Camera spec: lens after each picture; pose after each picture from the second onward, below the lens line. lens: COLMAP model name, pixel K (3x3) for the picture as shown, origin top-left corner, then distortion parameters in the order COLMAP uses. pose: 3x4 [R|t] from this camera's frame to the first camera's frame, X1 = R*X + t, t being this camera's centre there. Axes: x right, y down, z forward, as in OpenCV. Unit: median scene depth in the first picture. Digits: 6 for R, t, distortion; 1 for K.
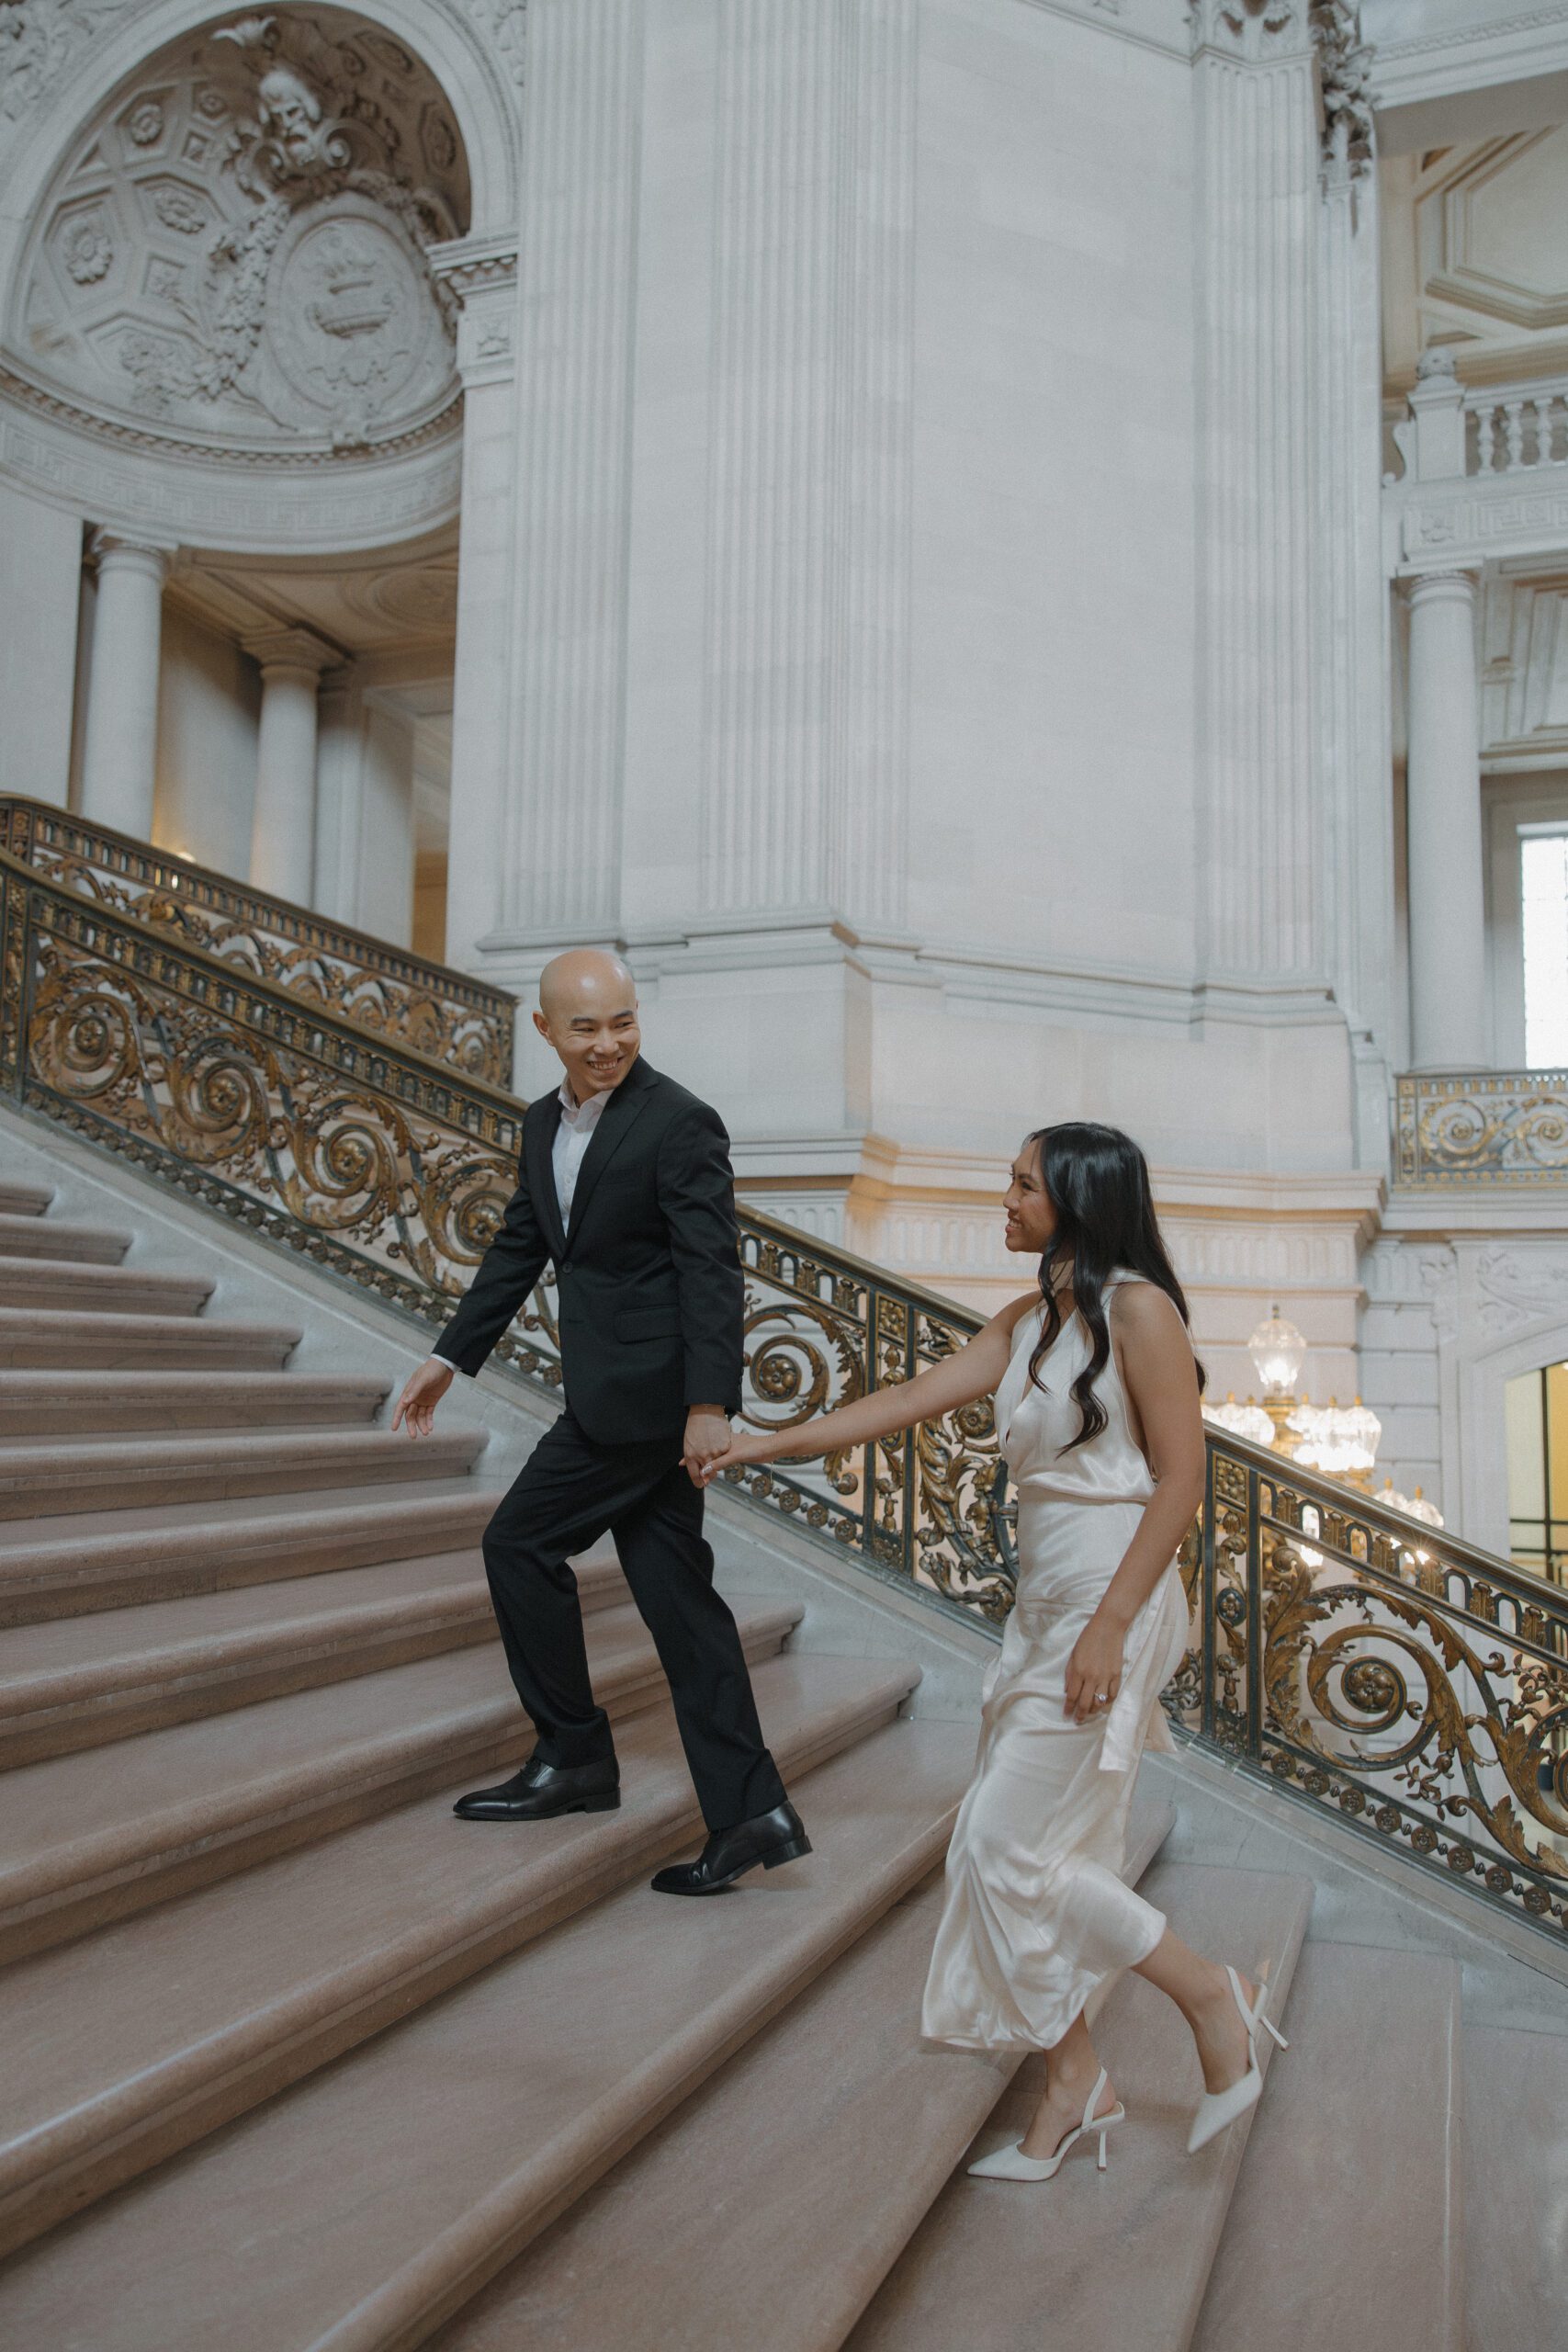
lens RADIAL K [[1861.8, 0, 815.2], [0, 1861.8, 1208.4], [0, 0, 1]] dist [-0.007324, 0.007578]
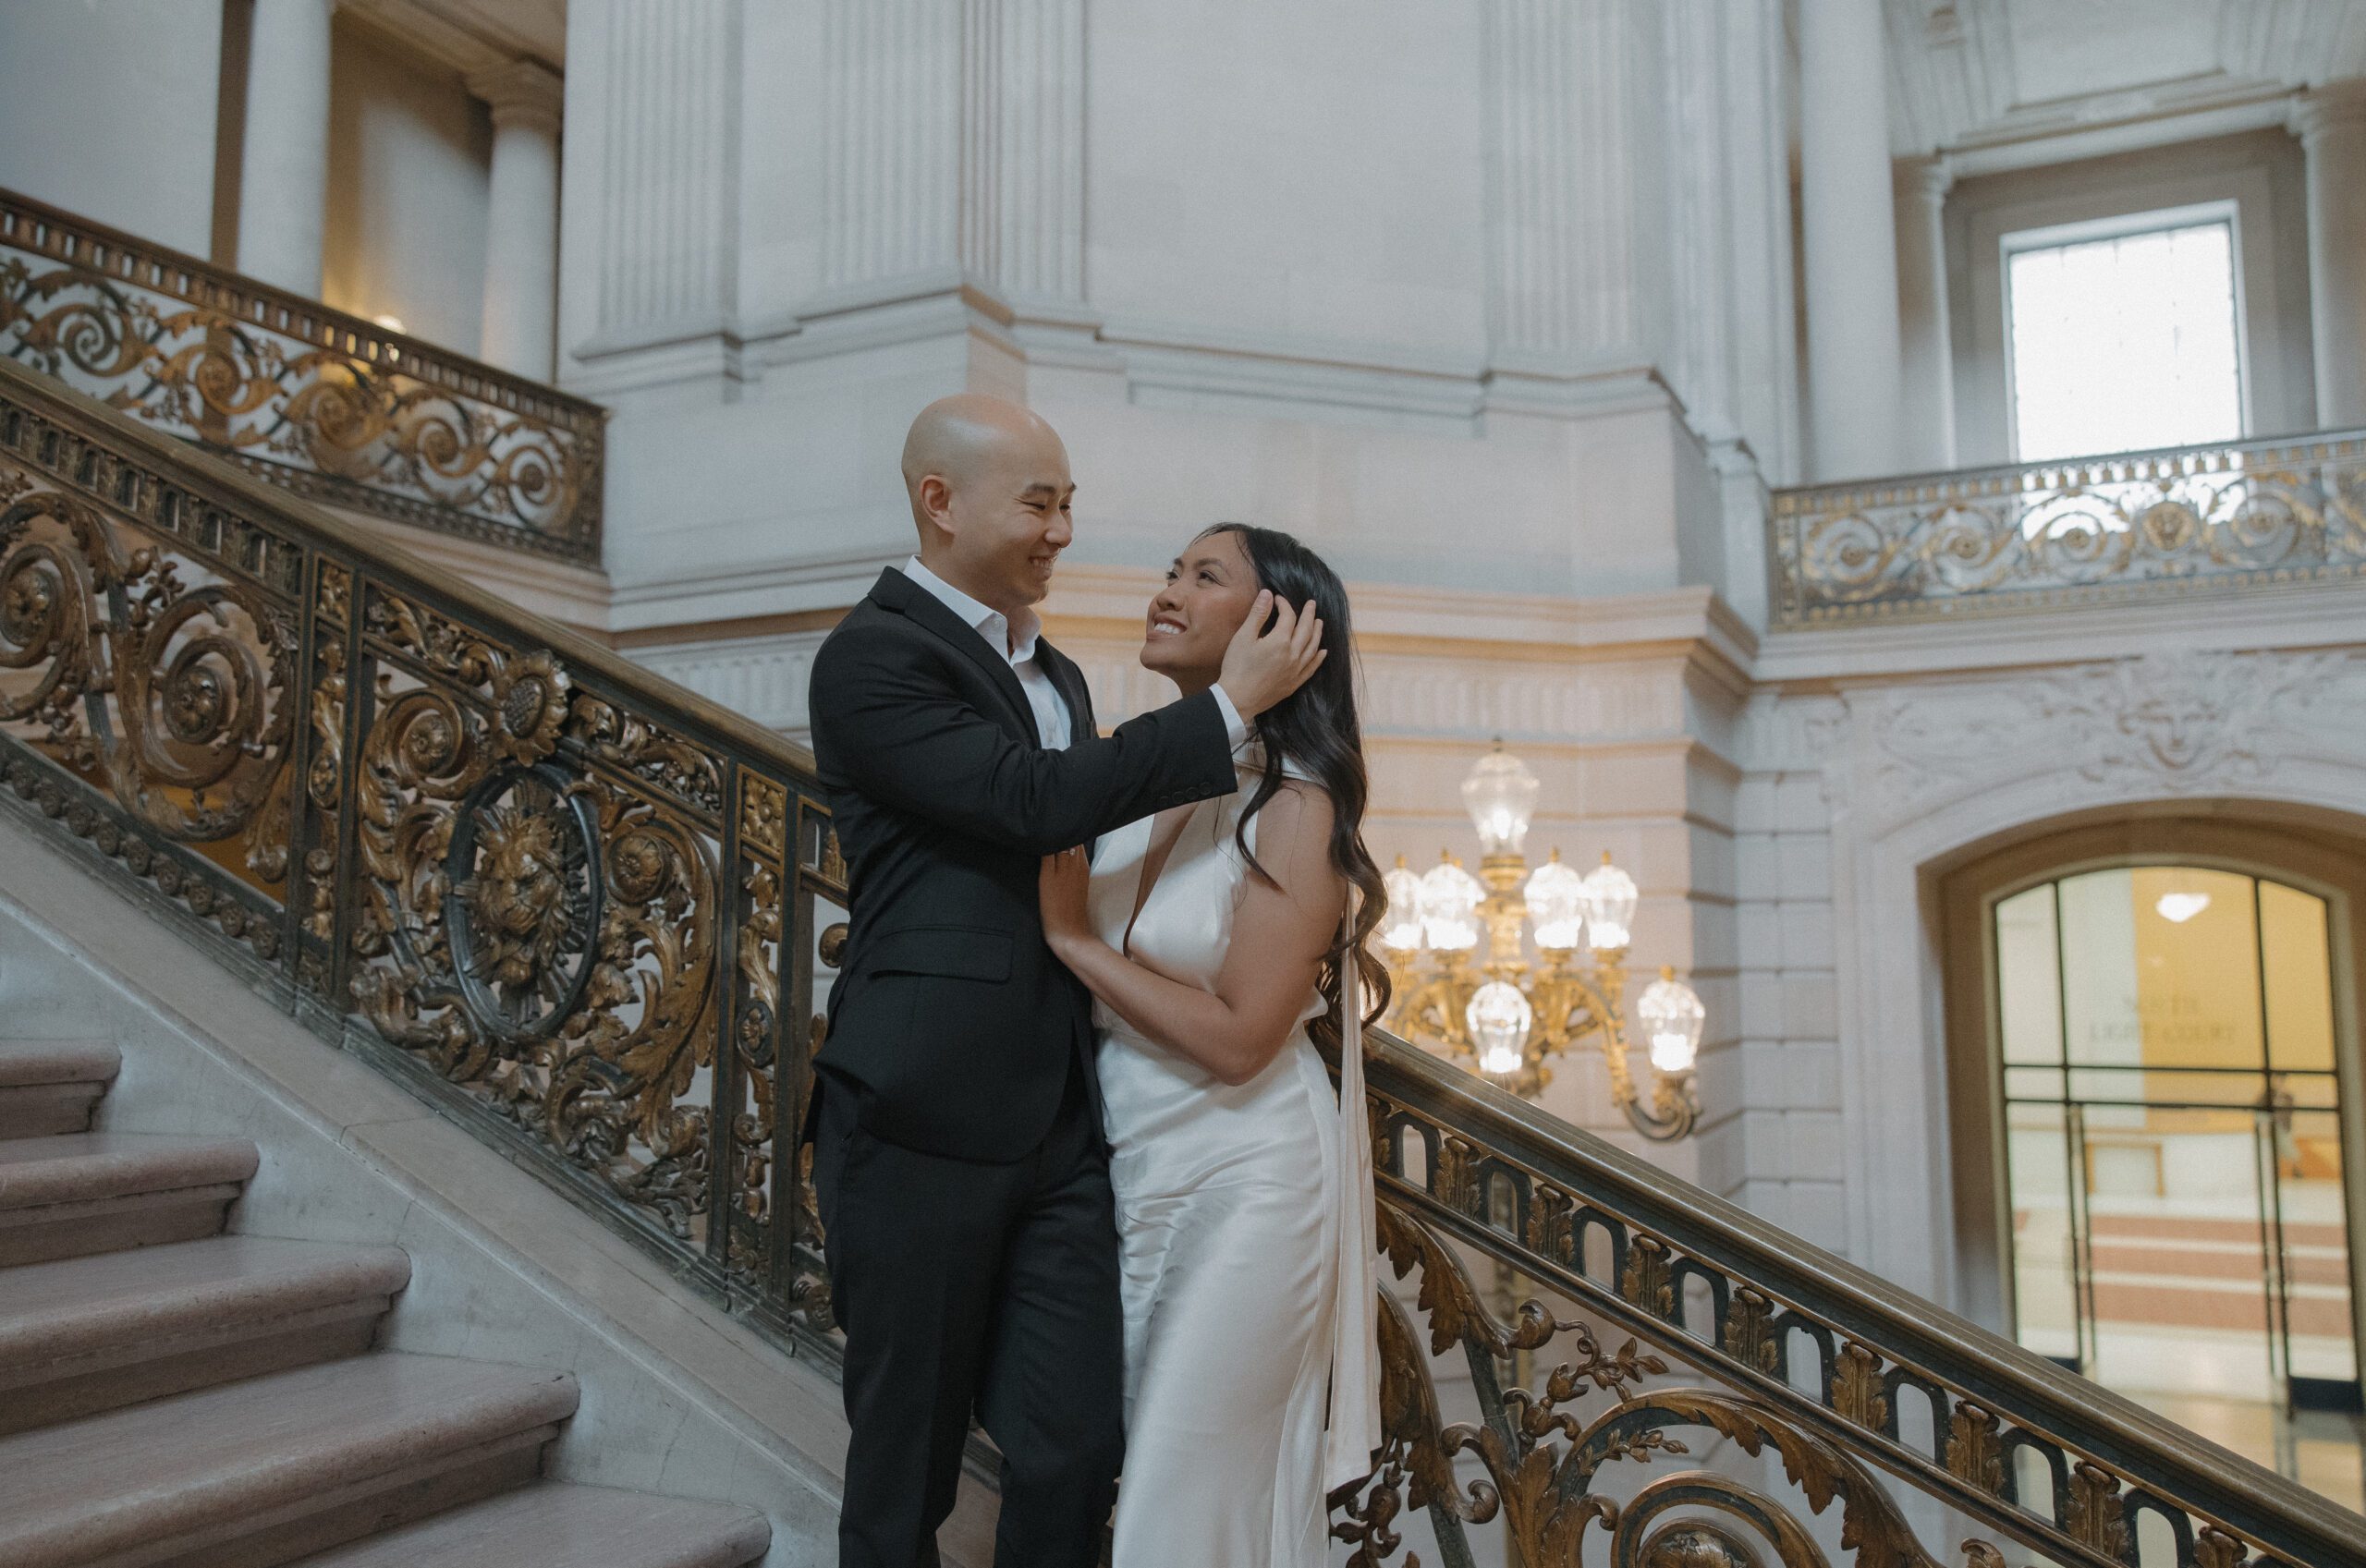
lens RADIAL K [[1872.8, 0, 1299.0], [0, 1872.8, 812.5], [0, 0, 1]] dist [-0.007324, 0.007578]
pose [[0.995697, -0.030272, -0.087580, 0.187925], [0.030424, 0.999537, 0.000406, 0.064889], [0.087528, -0.003068, 0.996157, 0.190557]]
